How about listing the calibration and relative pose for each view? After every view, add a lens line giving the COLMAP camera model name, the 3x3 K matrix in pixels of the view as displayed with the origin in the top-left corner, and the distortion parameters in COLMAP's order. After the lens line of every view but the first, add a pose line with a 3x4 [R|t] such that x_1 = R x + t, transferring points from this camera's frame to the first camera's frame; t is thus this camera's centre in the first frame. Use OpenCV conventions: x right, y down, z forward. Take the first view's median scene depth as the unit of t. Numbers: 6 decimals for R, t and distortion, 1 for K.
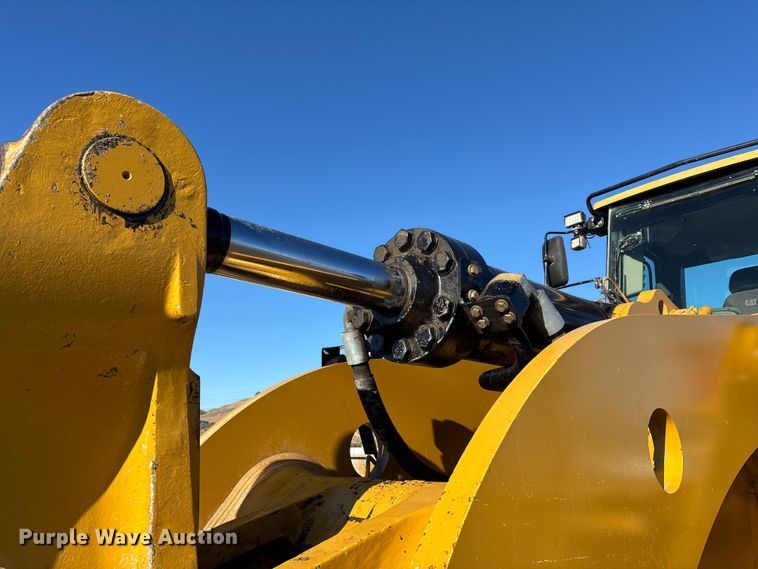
lens RADIAL K [[546.1, 0, 360.9], [0, 546.1, 286.0], [0, 0, 1]] dist [0.075994, 0.000051]
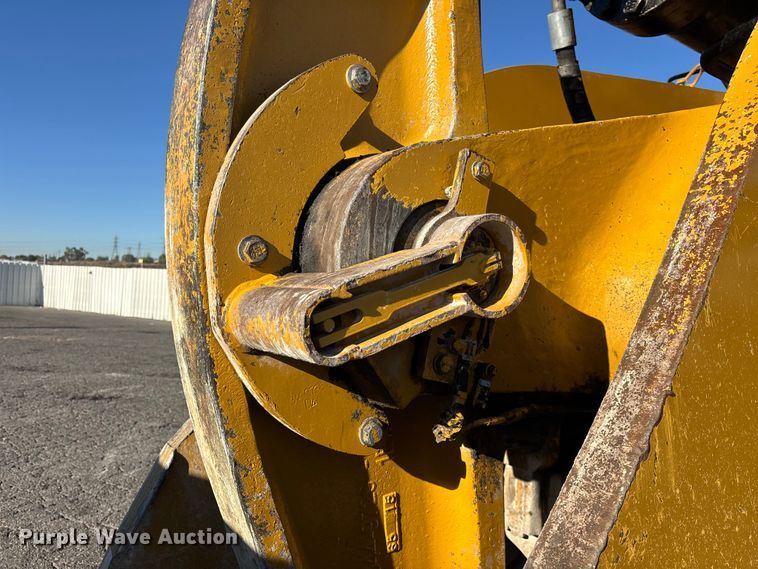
lens RADIAL K [[564.9, 0, 379.0], [0, 564.9, 284.5], [0, 0, 1]] dist [0.002229, 0.001773]
pose [[0.992277, 0.027787, -0.120886, -0.237809], [0.004690, 0.965483, 0.260423, 0.345127], [0.123949, -0.258978, 0.957897, -0.105226]]
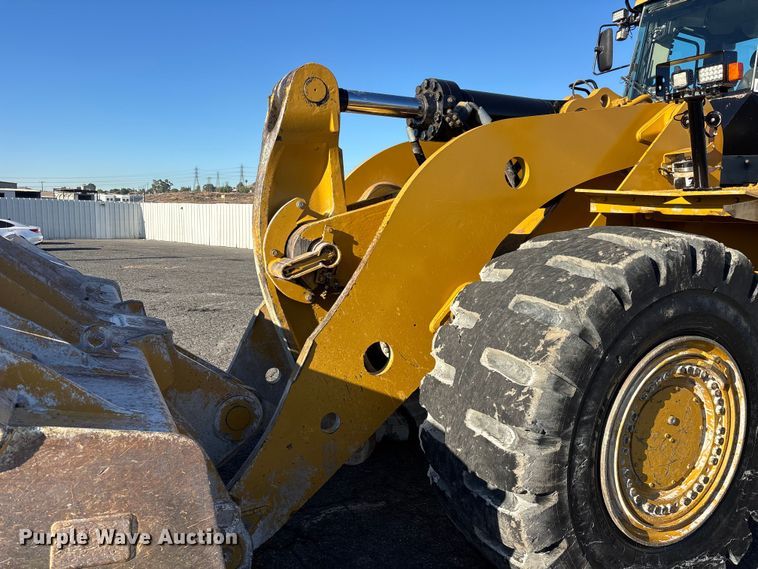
lens RADIAL K [[564.9, 0, 379.0], [0, 564.9, 284.5], [0, 0, 1]] dist [0.002229, 0.001773]
pose [[0.968880, 0.030063, -0.245700, 0.516799], [0.069581, 0.919498, 0.386888, -0.255106], [0.237551, -0.391944, 0.888791, -1.505737]]
